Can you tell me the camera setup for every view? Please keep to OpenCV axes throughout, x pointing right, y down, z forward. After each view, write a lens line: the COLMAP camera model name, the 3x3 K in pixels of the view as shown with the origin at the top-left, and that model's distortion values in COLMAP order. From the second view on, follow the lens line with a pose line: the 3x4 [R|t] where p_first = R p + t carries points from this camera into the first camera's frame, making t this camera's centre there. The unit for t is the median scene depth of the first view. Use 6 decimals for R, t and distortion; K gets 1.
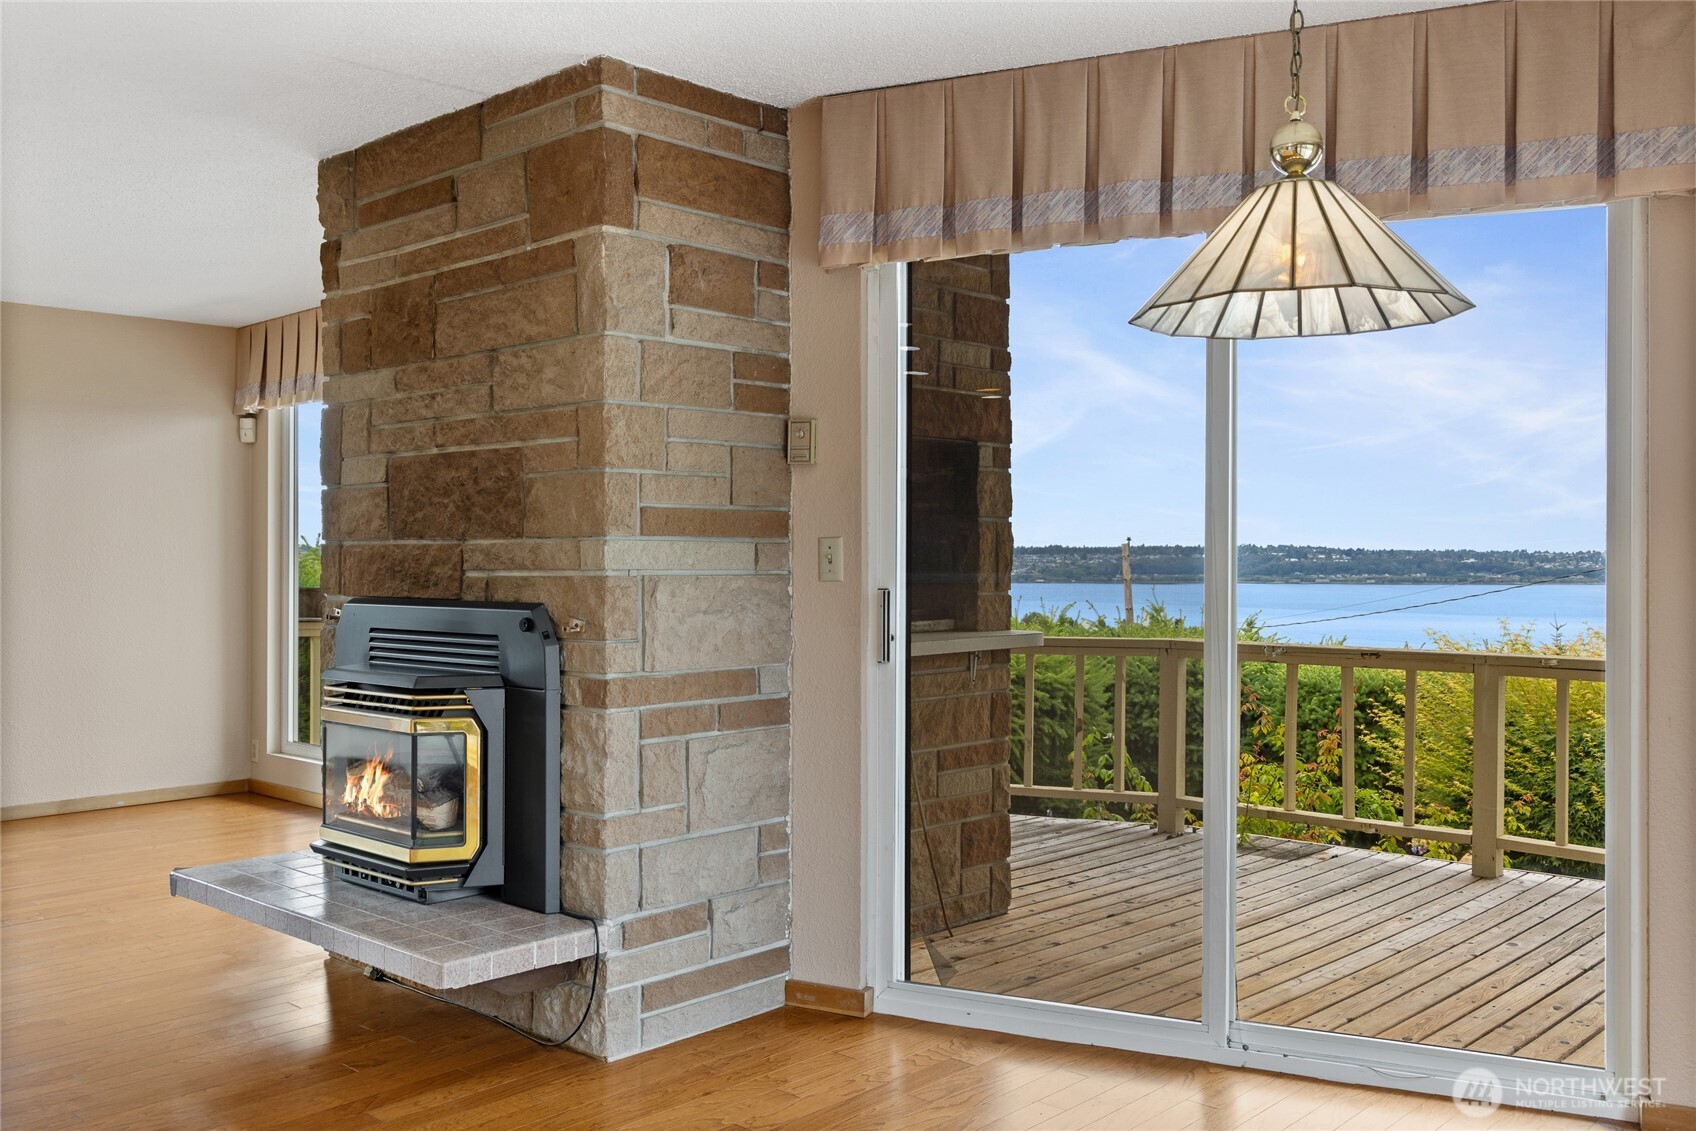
lens RADIAL K [[1440.8, 0, 855.6], [0, 1440.8, 557.9], [0, 0, 1]] dist [0.047603, 0.001005]
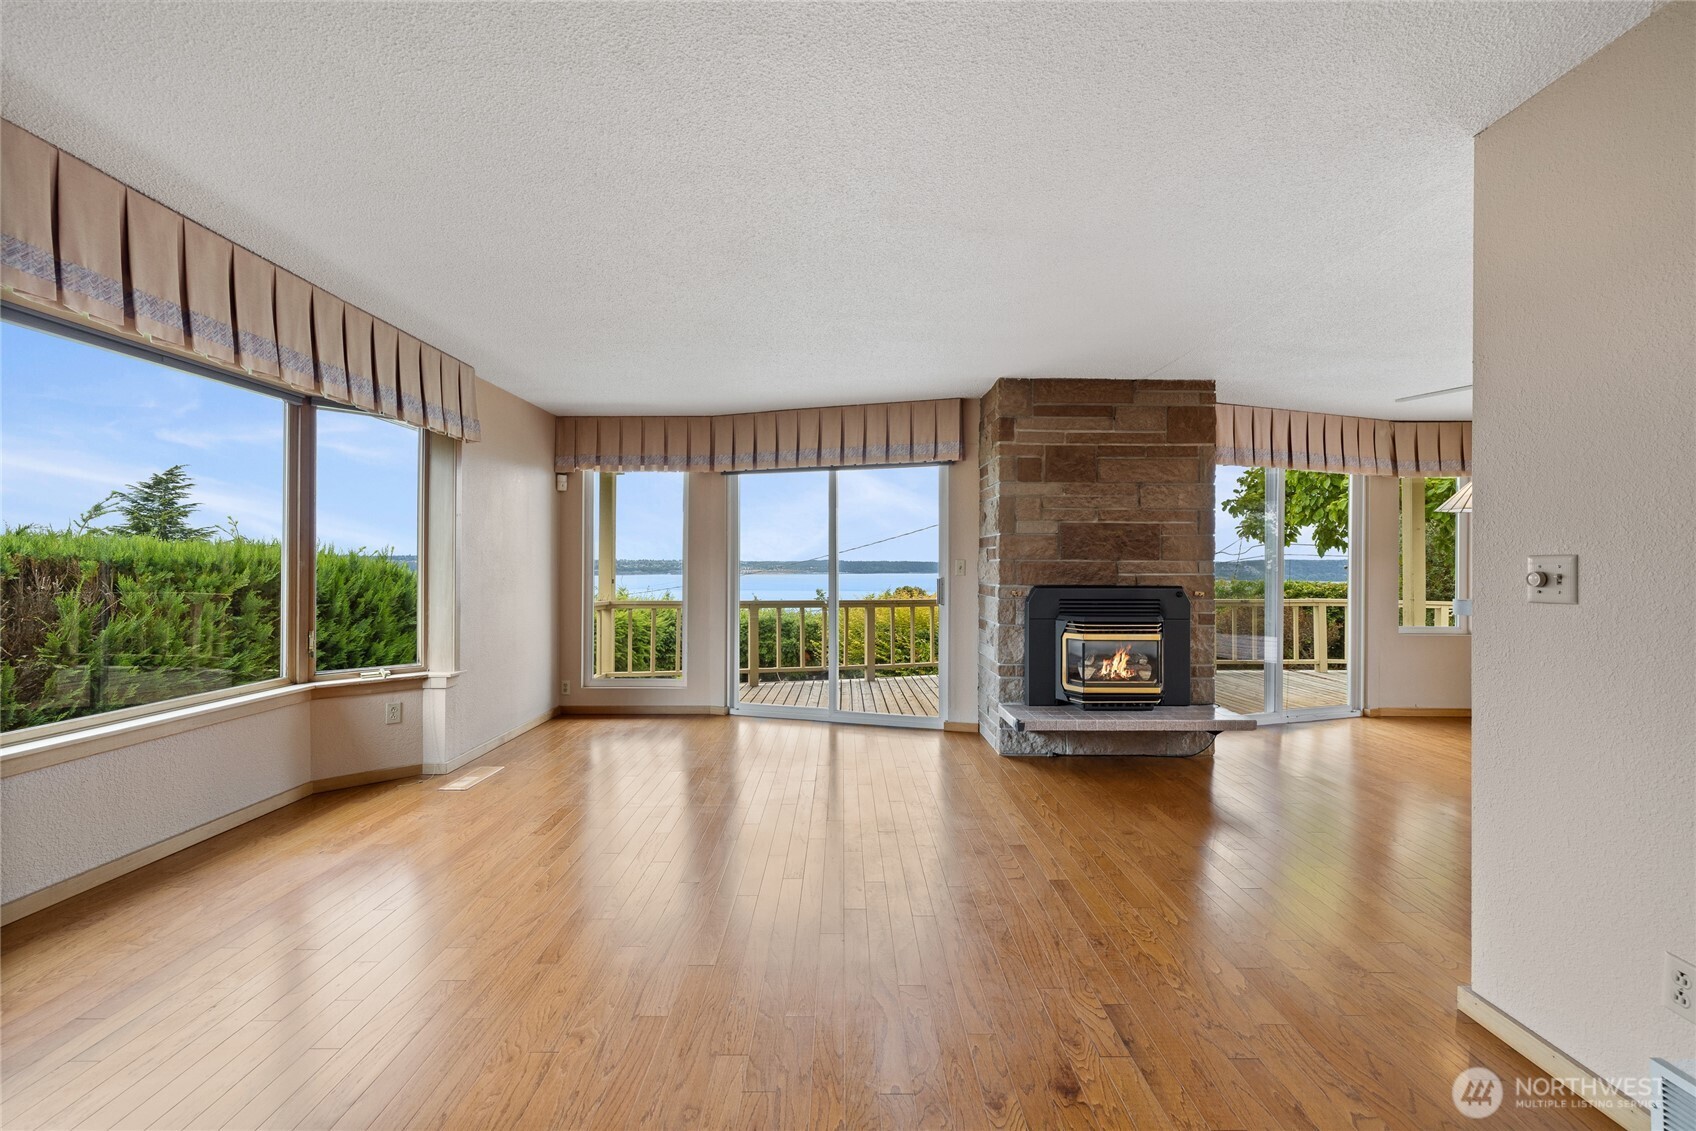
lens RADIAL K [[714.9, 0, 846.0], [0, 714.9, 565.5], [0, 0, 1]] dist [0.003456, -0.000253]
pose [[0.725401, 0.000719, 0.688327, -1.304243], [-0.004198, 0.999985, 0.003380, -0.005404], [-0.688314, -0.005342, 0.725393, 0.420534]]
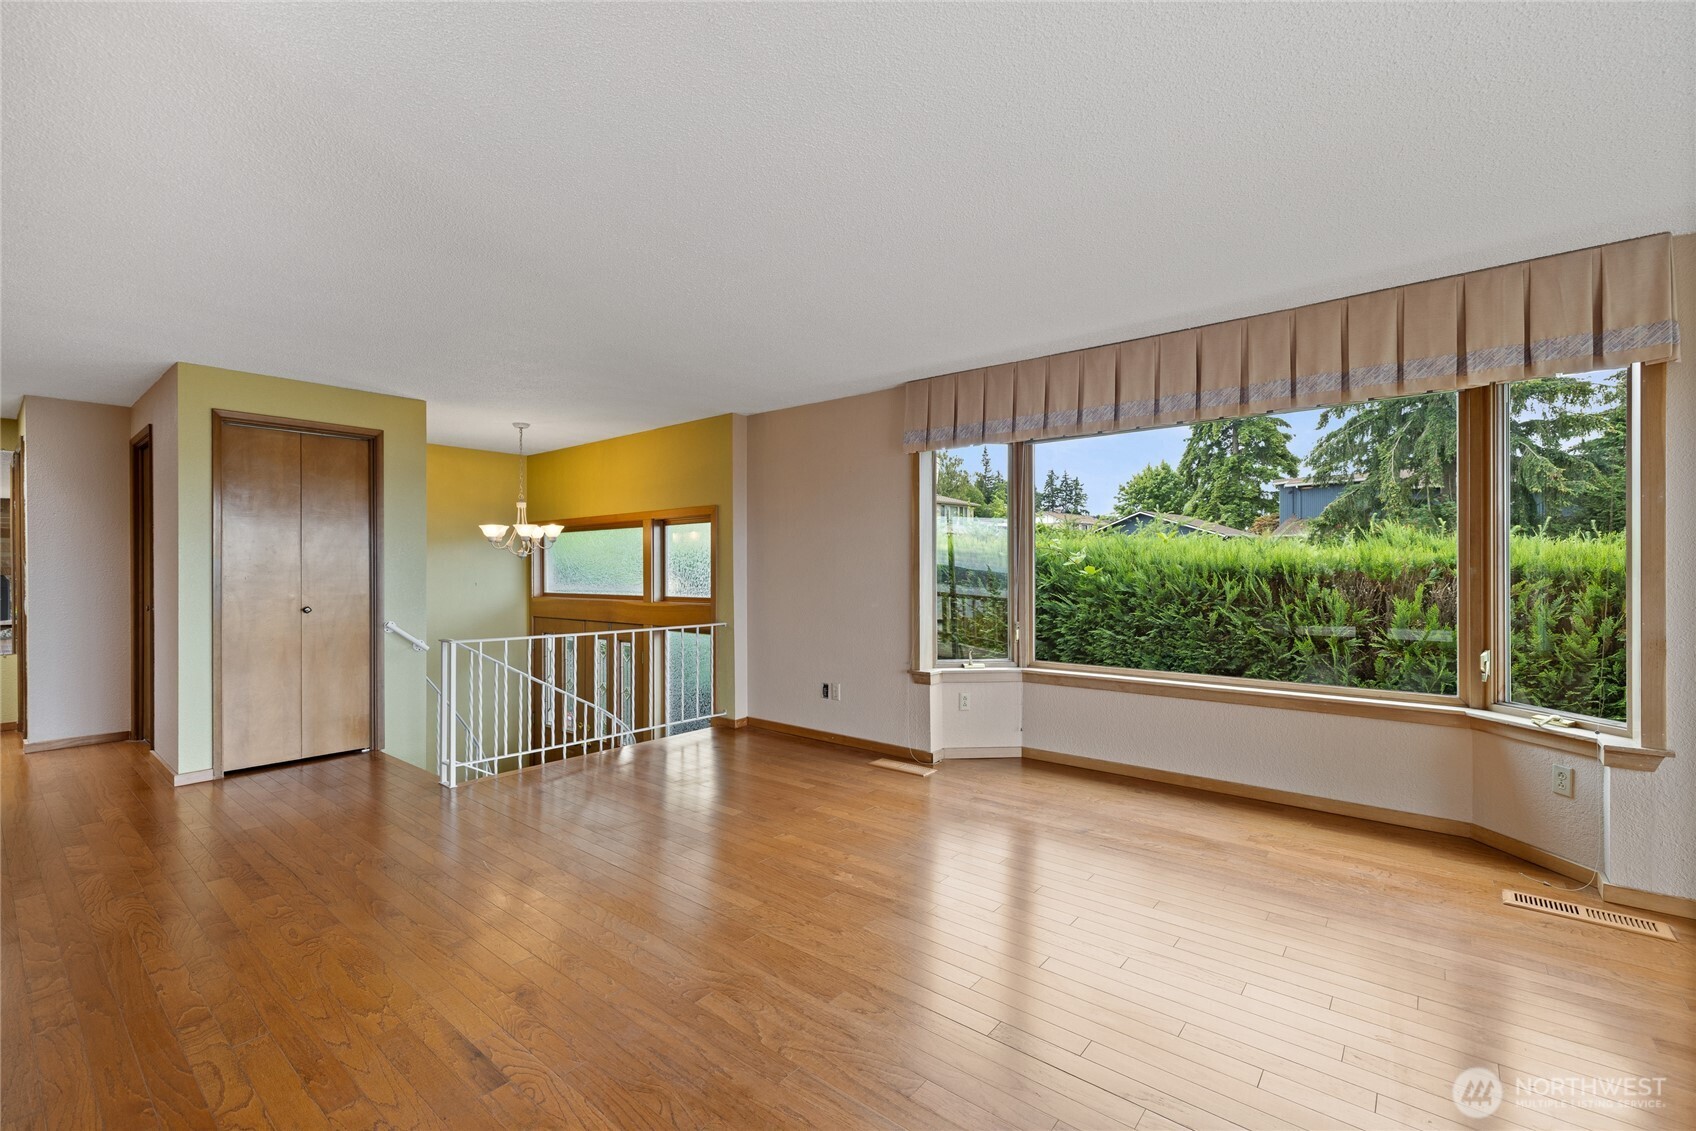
lens RADIAL K [[714.9, 0, 845.2], [0, 714.9, 575.5], [0, 0, 1]] dist [0.003456, -0.000253]
pose [[0.073588, 0.007938, -0.997257, -0.438971], [0.000900, 0.999967, 0.008026, -0.003888], [0.997288, -0.001488, 0.073578, 0.805805]]
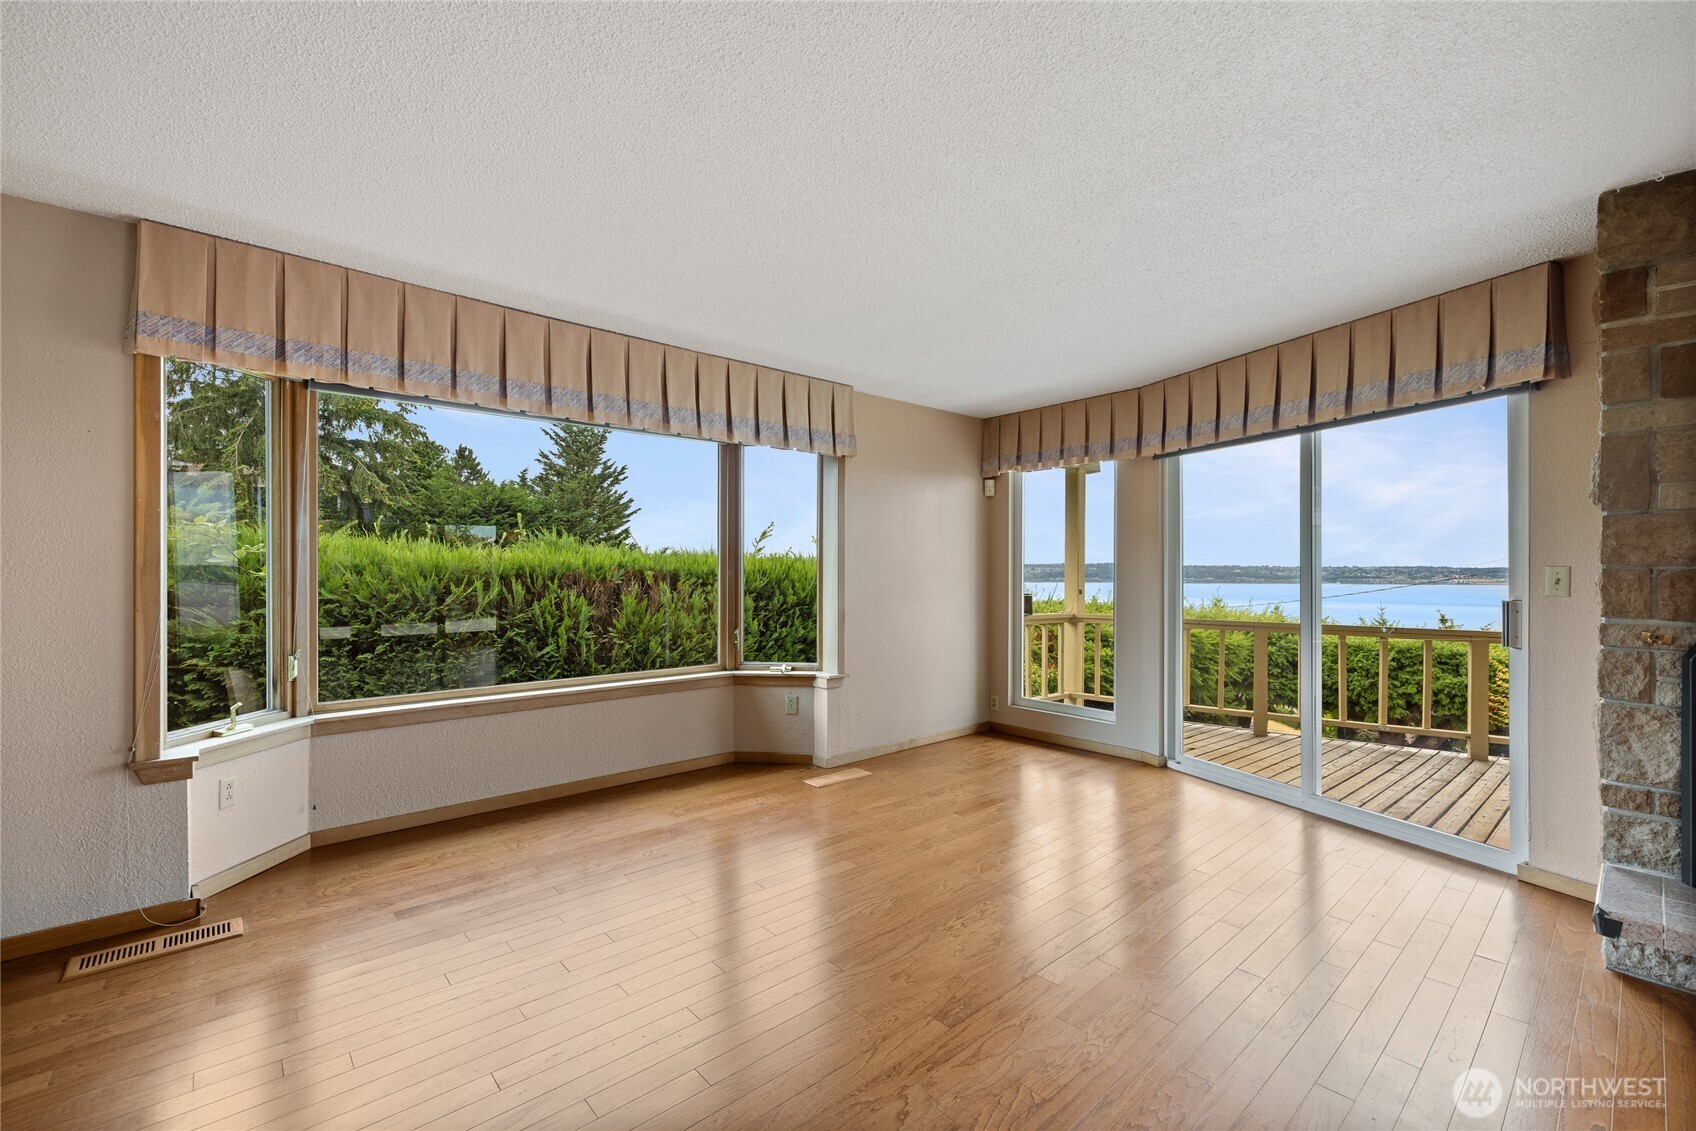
lens RADIAL K [[714.9, 0, 833.1], [0, 714.9, 569.4], [0, 0, 1]] dist [0.003456, -0.000253]
pose [[0.994840, 0.001616, -0.101439, -0.904892], [-0.001548, 0.999999, 0.000747, -0.008478], [0.101440, -0.000586, 0.994841, 0.461517]]
